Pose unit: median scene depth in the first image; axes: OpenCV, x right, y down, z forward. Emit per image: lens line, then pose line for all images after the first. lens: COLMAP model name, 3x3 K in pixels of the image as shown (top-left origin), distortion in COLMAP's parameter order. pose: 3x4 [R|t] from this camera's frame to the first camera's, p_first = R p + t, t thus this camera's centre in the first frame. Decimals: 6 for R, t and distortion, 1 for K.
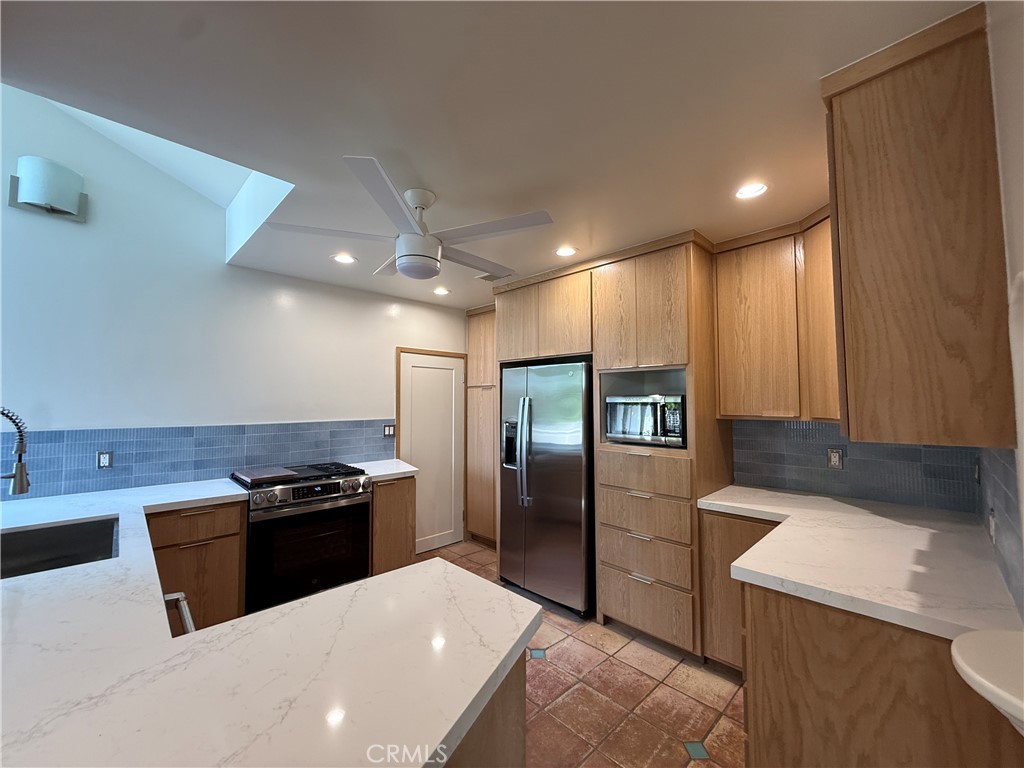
lens RADIAL K [[408.1, 0, 510.0], [0, 408.1, 386.0], [0, 0, 1]] dist [-0.003931, 0.001058]
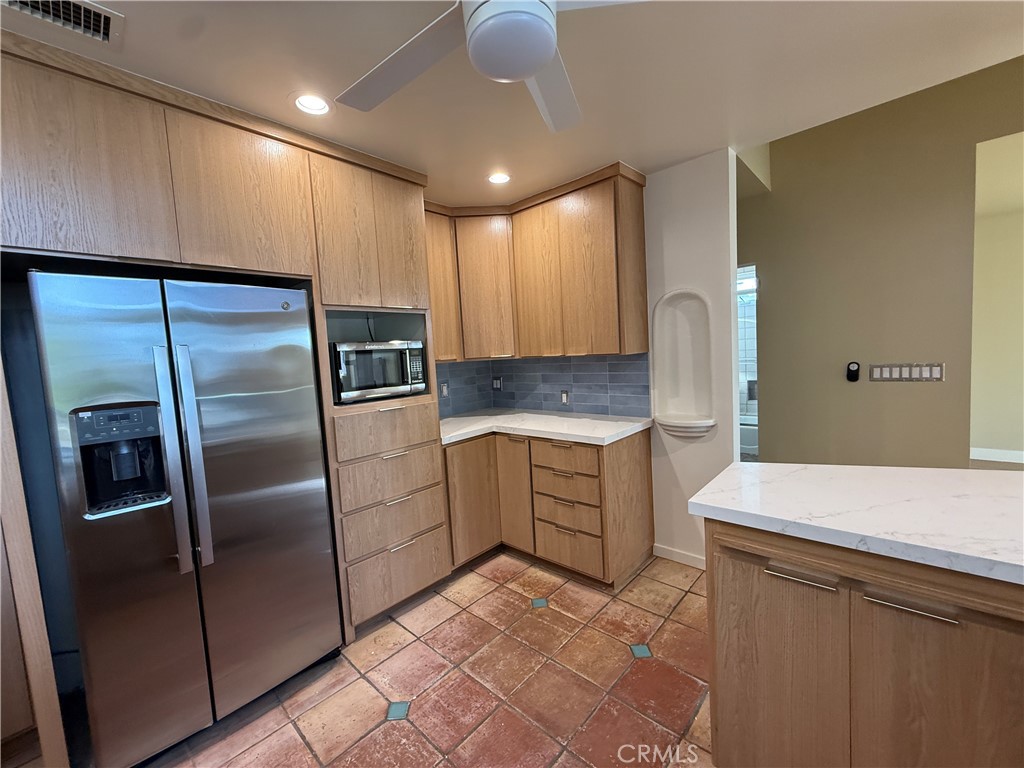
lens RADIAL K [[408.1, 0, 510.7], [0, 408.1, 385.4], [0, 0, 1]] dist [-0.003931, 0.001058]
pose [[-0.055646, -0.076169, 0.995541, -0.572762], [0.021412, 0.996766, 0.077459, 0.057365], [-0.998221, 0.025626, -0.053835, 0.811689]]
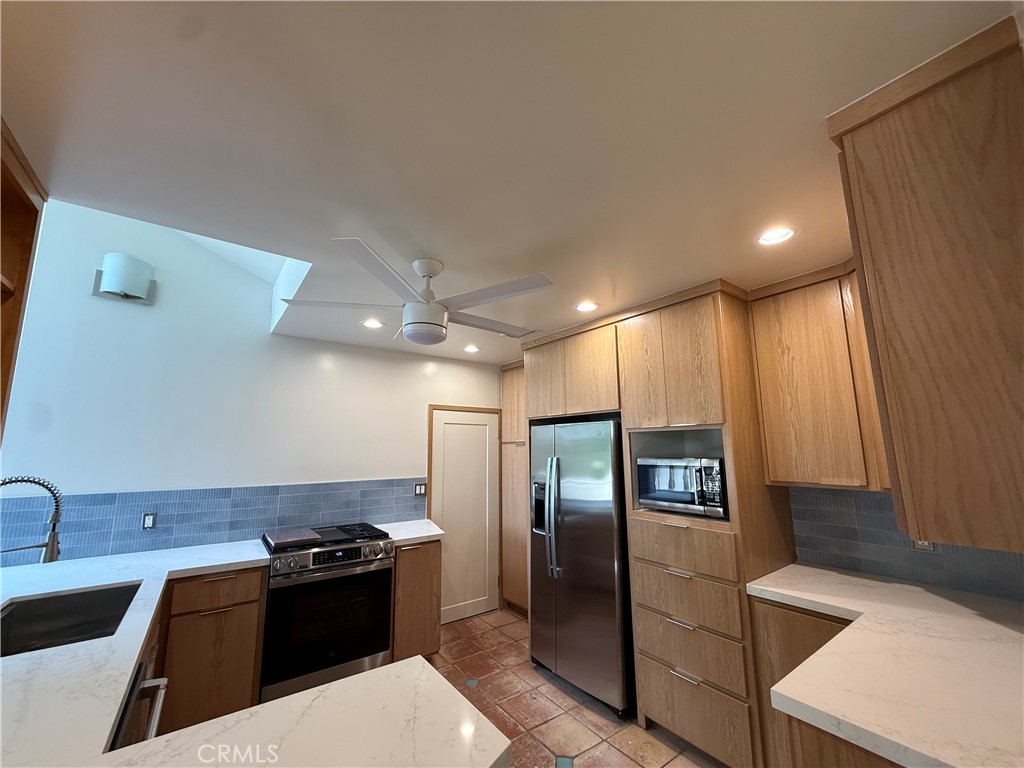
lens RADIAL K [[408.1, 0, 510.3], [0, 408.1, 385.5], [0, 0, 1]] dist [-0.003931, 0.001058]
pose [[0.990720, -0.026421, -0.133327, 0.088971], [0.010870, 0.993185, -0.116042, -0.036462], [0.135484, 0.113515, 0.984255, 0.044861]]
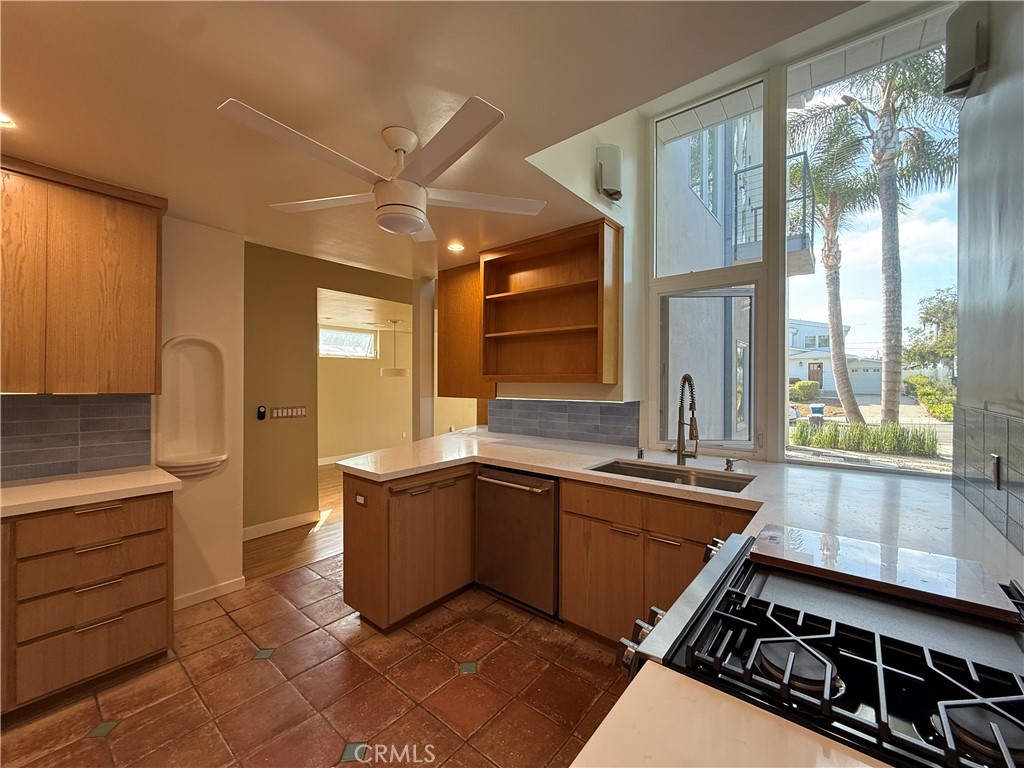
lens RADIAL K [[408.1, 0, 513.4], [0, 408.1, 383.3], [0, 0, 1]] dist [-0.003931, 0.001058]
pose [[-0.992707, 0.001529, -0.120540, -0.281702], [0.006340, 0.999198, -0.039536, 0.081434], [0.120382, -0.040012, -0.991921, 1.495103]]
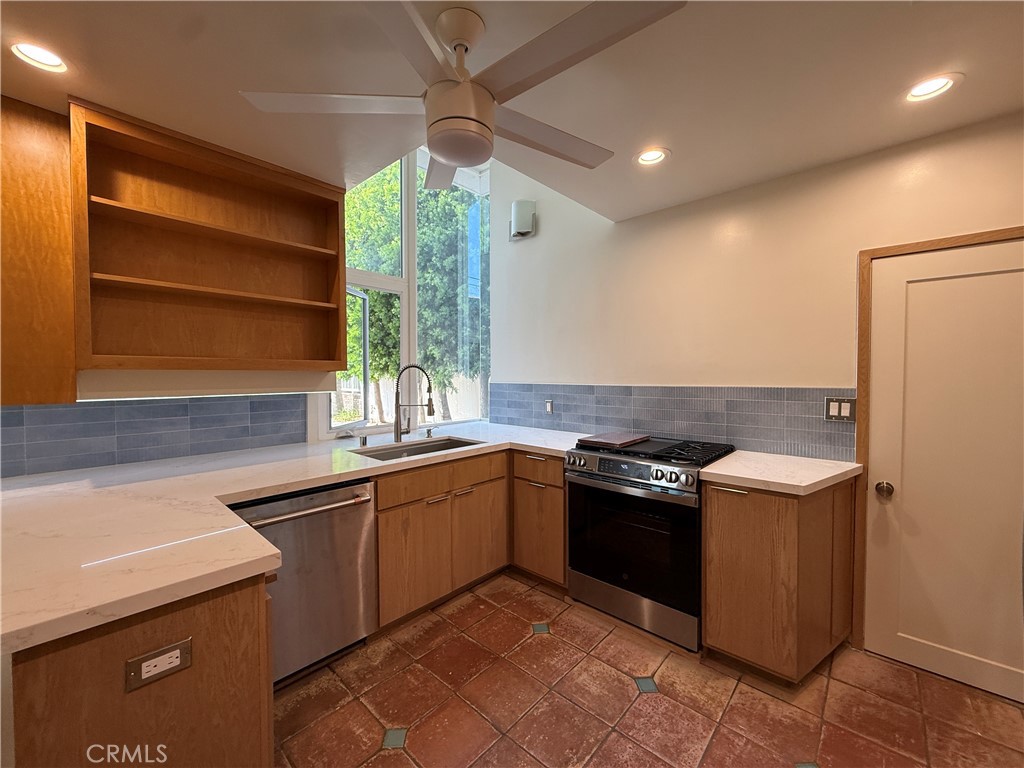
lens RADIAL K [[408.1, 0, 507.7], [0, 408.1, 385.2], [0, 0, 1]] dist [-0.003931, 0.001058]
pose [[0.065045, 0.031966, -0.997370, 0.345259], [0.044566, 0.998396, 0.034906, 0.057992], [0.996887, -0.046719, 0.063516, 0.798086]]
